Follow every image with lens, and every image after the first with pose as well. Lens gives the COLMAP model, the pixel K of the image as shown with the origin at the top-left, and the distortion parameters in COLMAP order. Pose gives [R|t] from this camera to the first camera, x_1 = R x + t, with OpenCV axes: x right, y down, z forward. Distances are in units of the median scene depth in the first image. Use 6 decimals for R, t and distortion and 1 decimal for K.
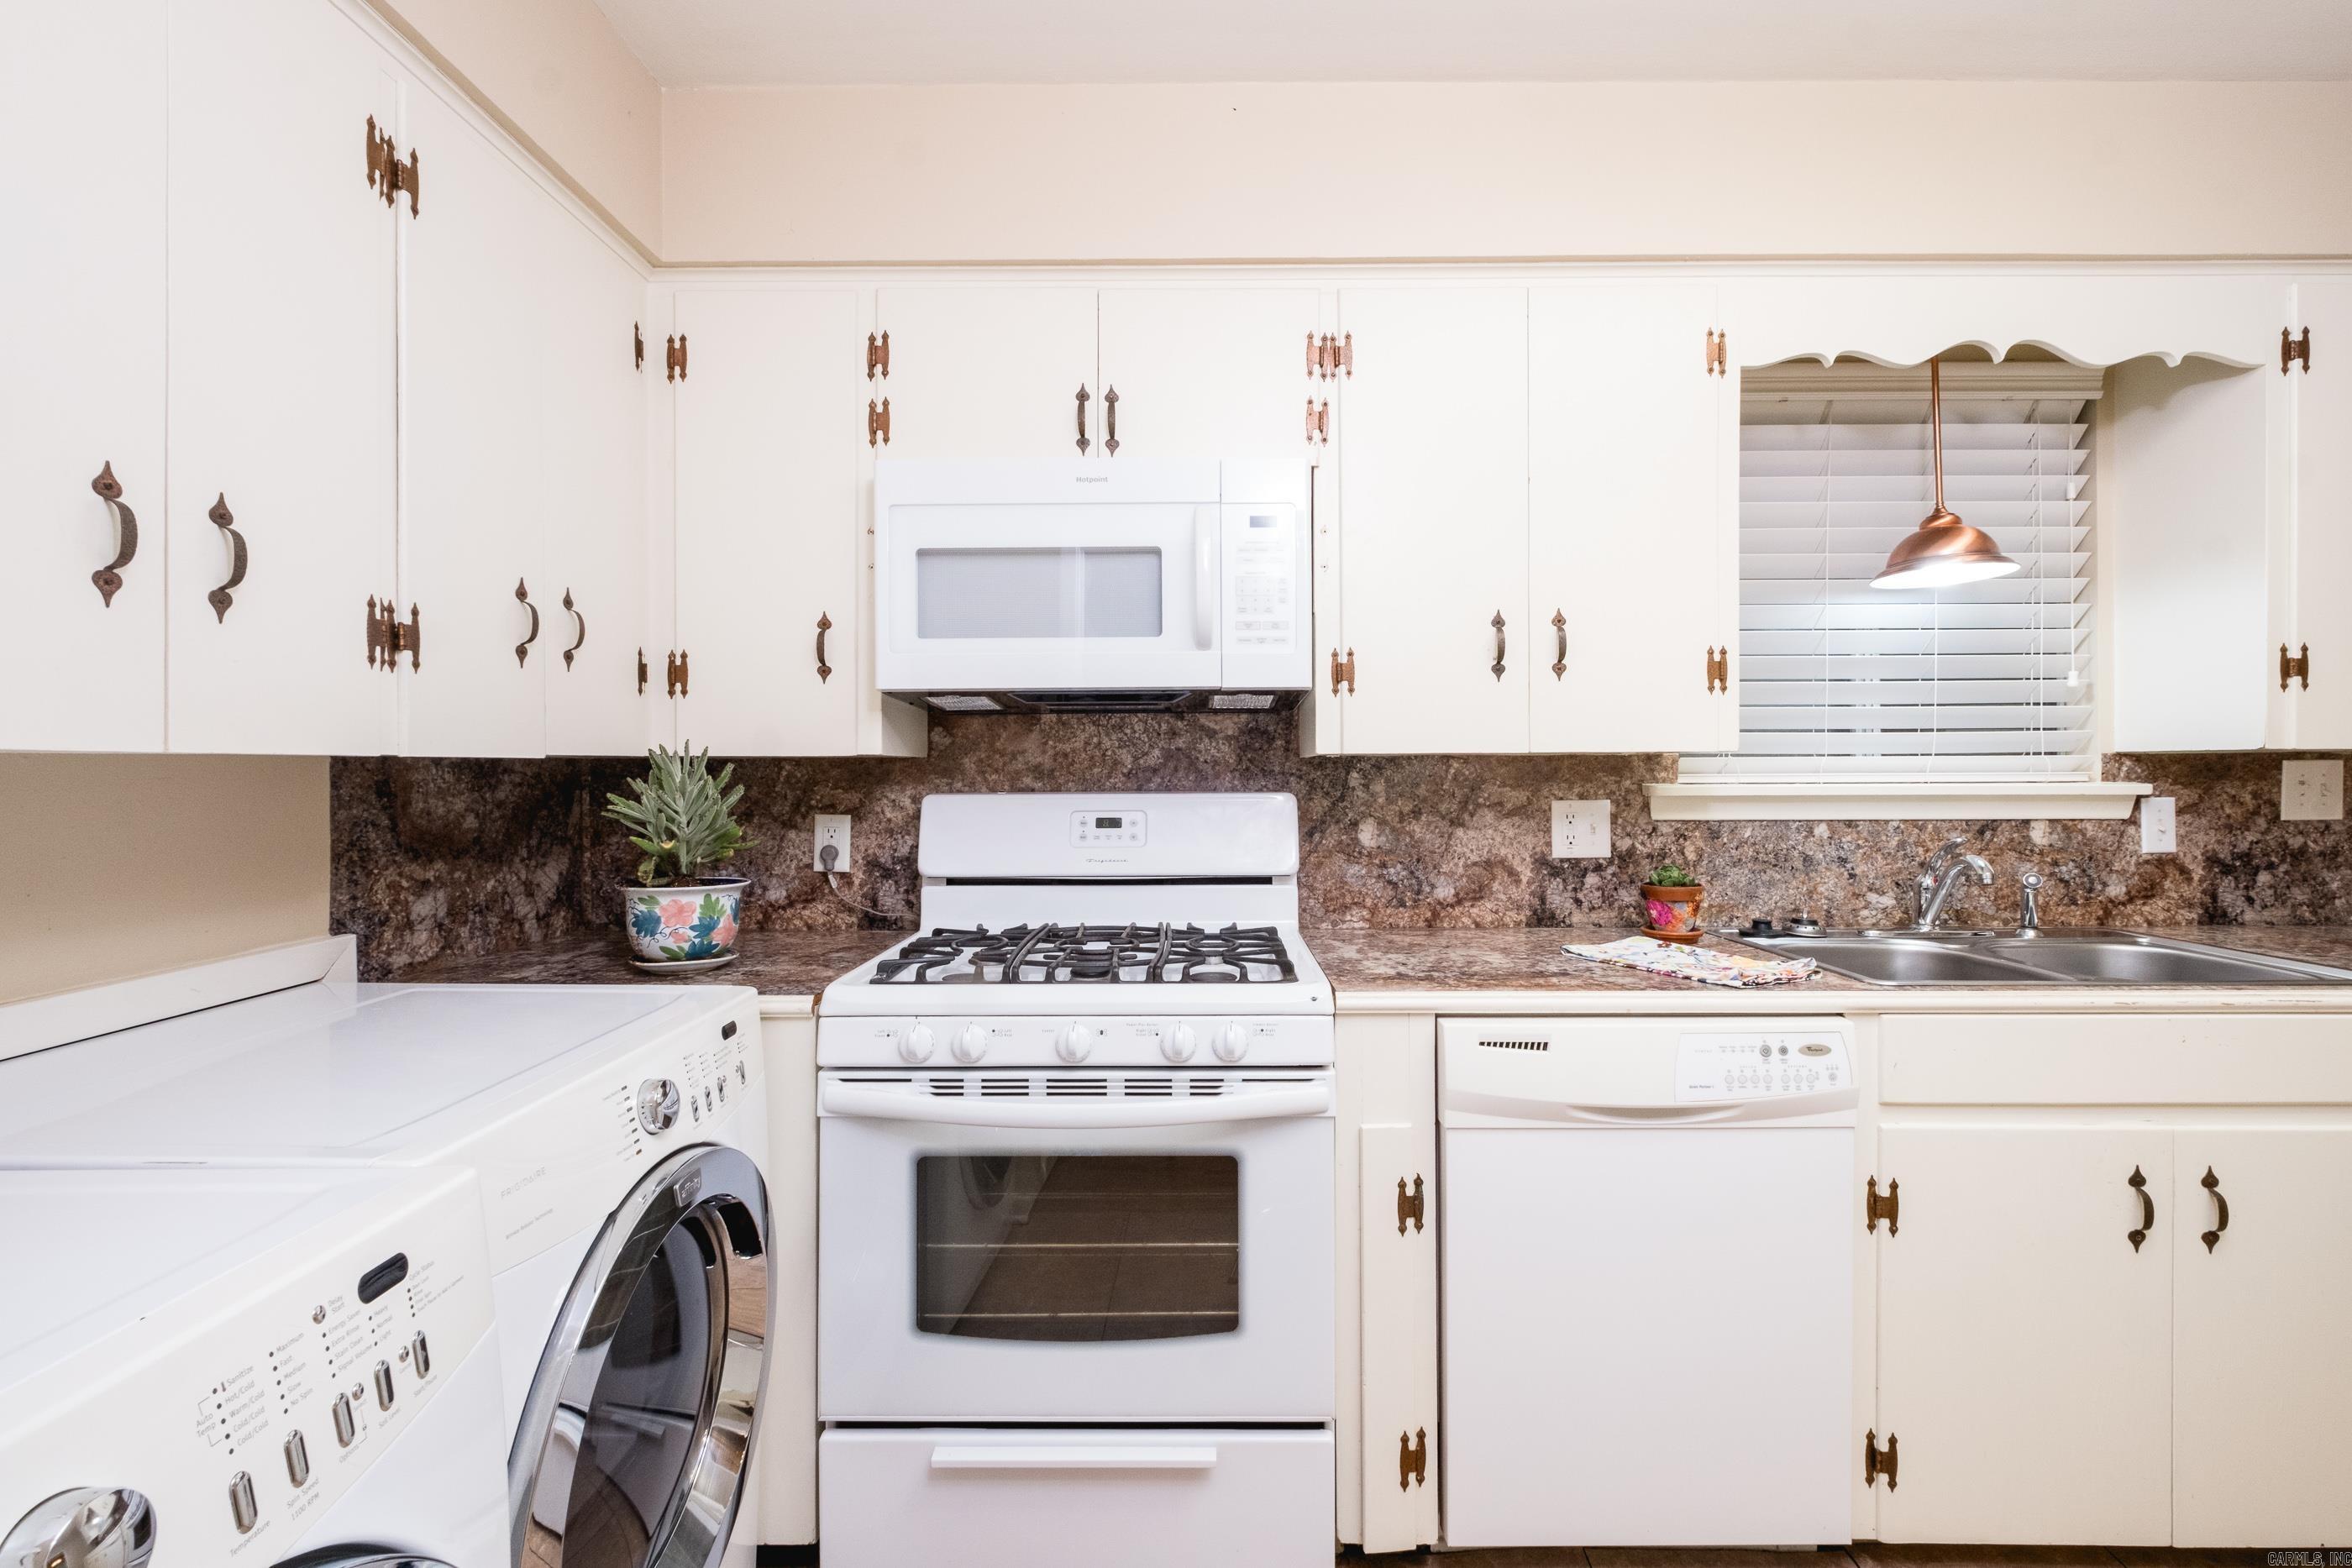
lens RADIAL K [[838.3, 0, 1286.5], [0, 838.3, 767.5], [0, 0, 1]] dist [0.008691, -0.004338]
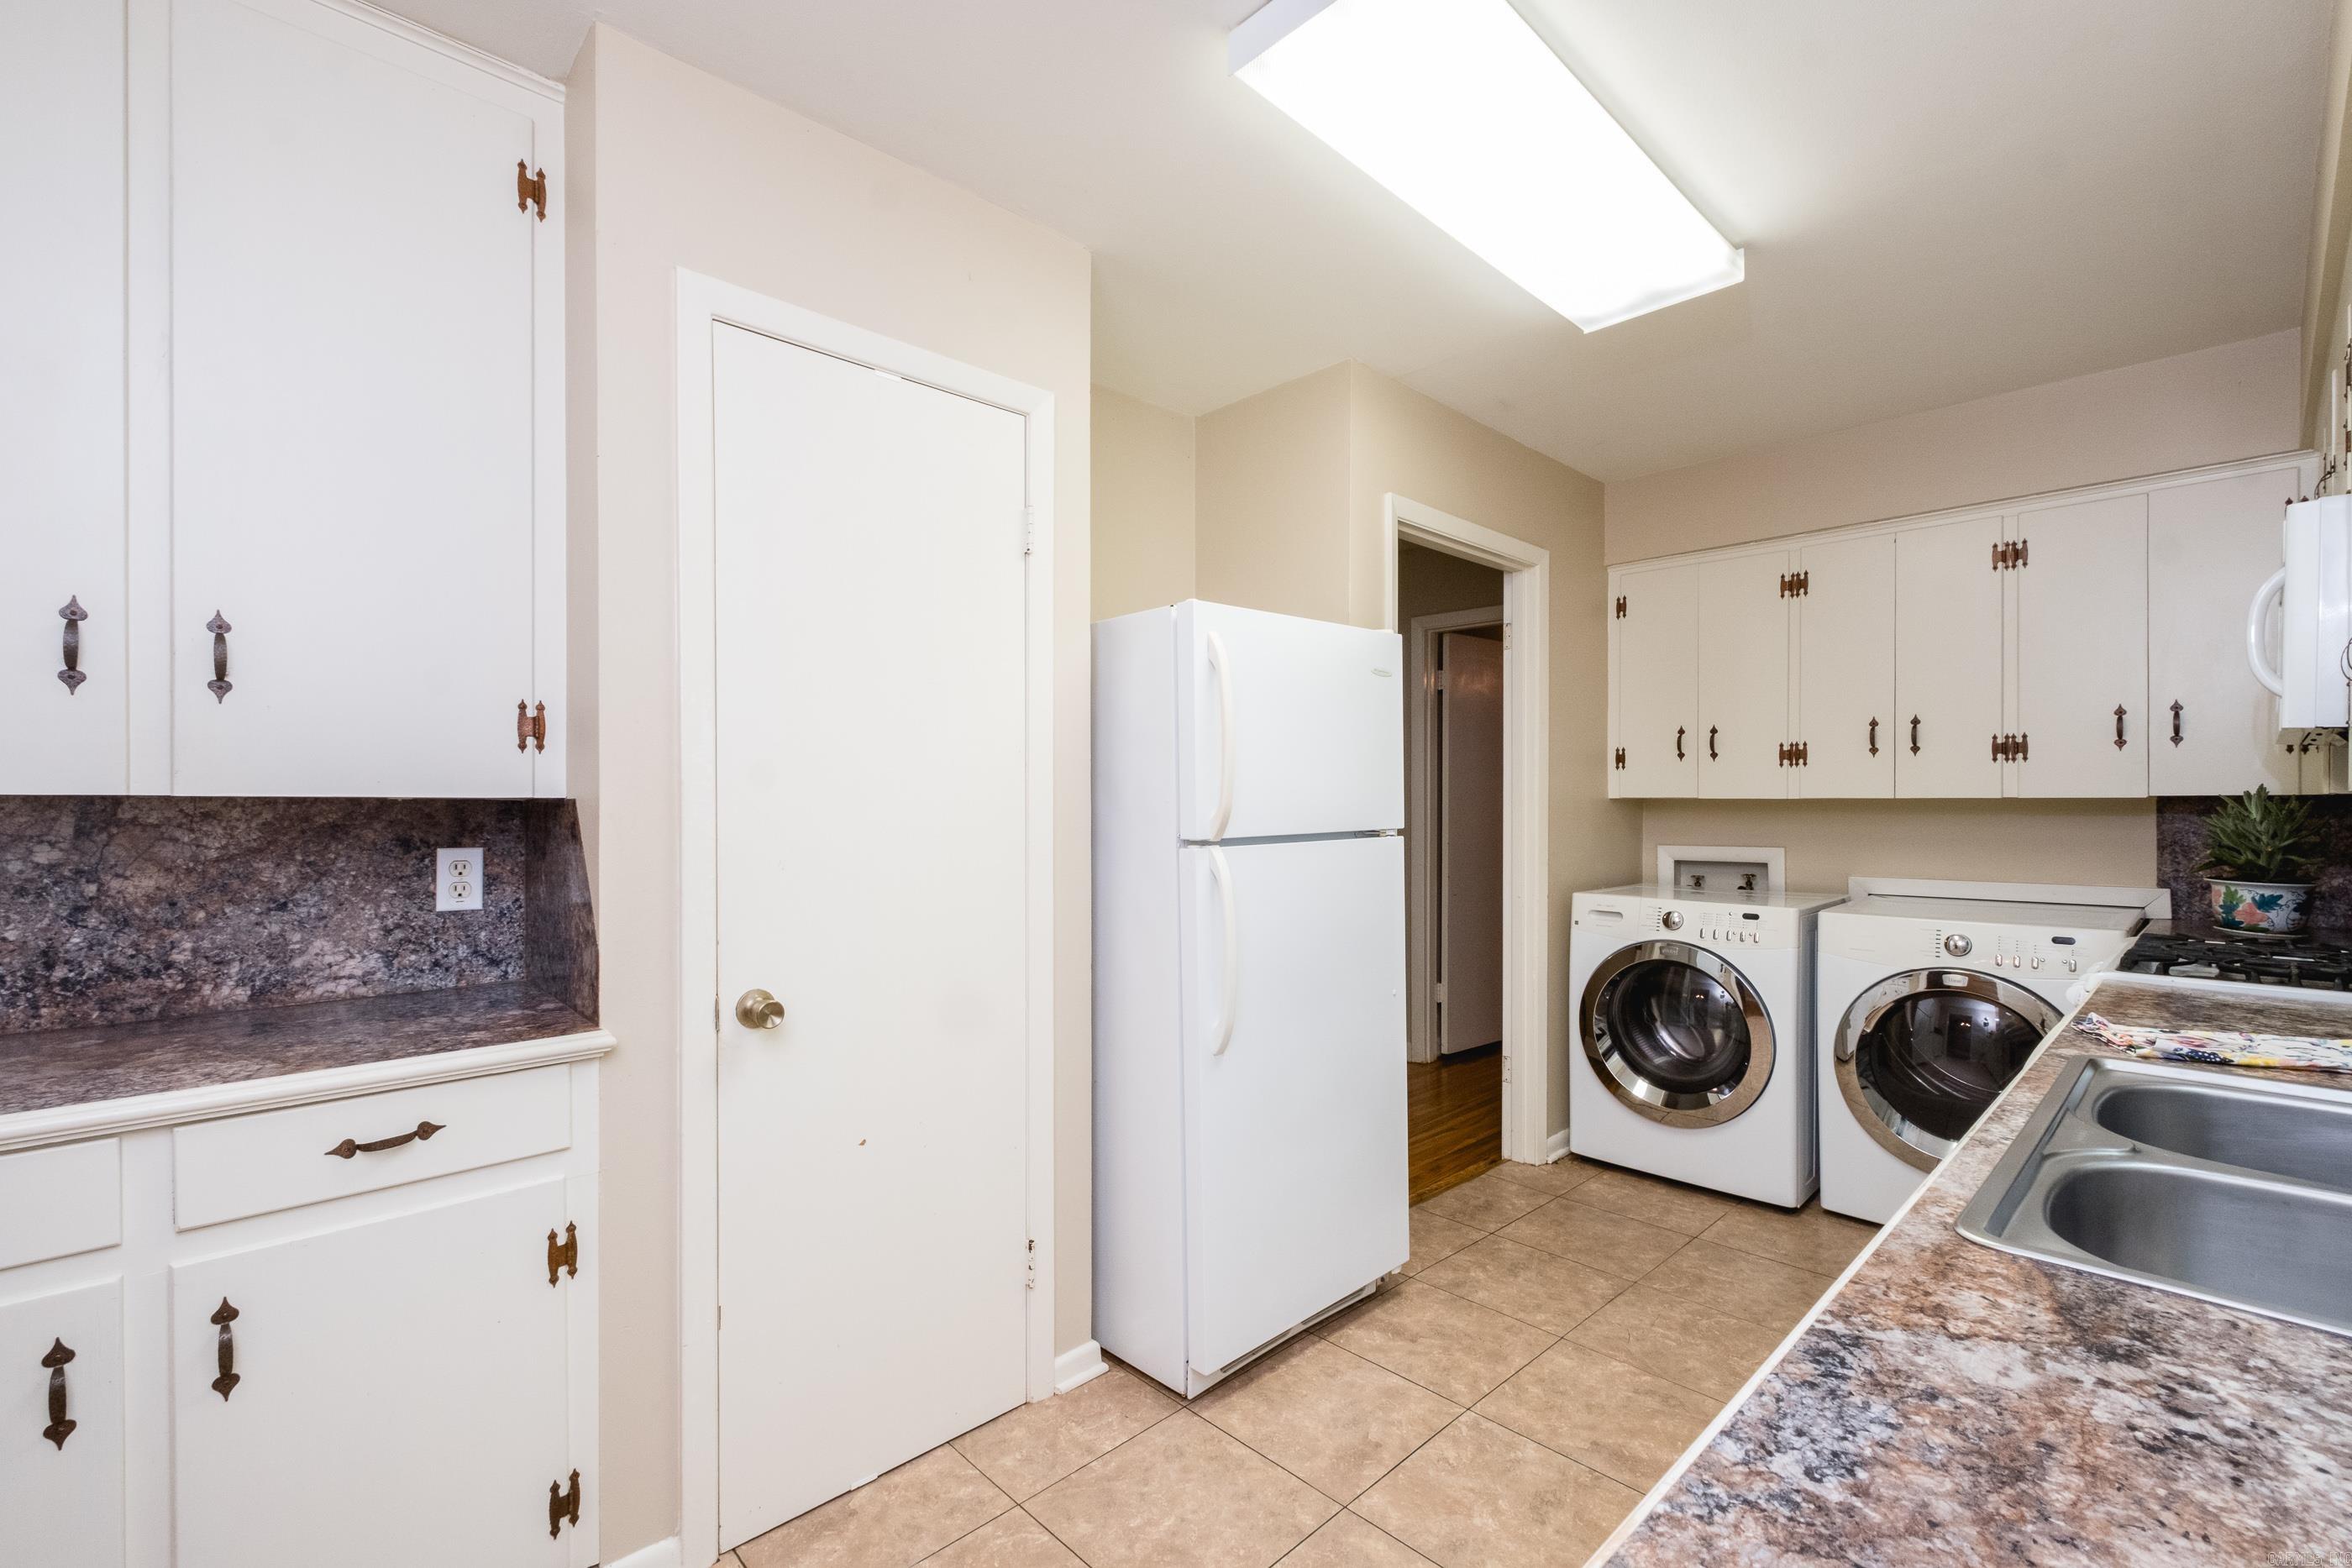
lens RADIAL K [[1021.5, 0, 1168.1], [0, 1021.5, 809.9], [0, 0, 1]] dist [-0.001818, -0.000842]
pose [[-0.722191, 0.009178, -0.691633, 1.513580], [0.007430, 0.999957, 0.005511, -0.010159], [0.691654, -0.001159, -0.722228, 0.748977]]
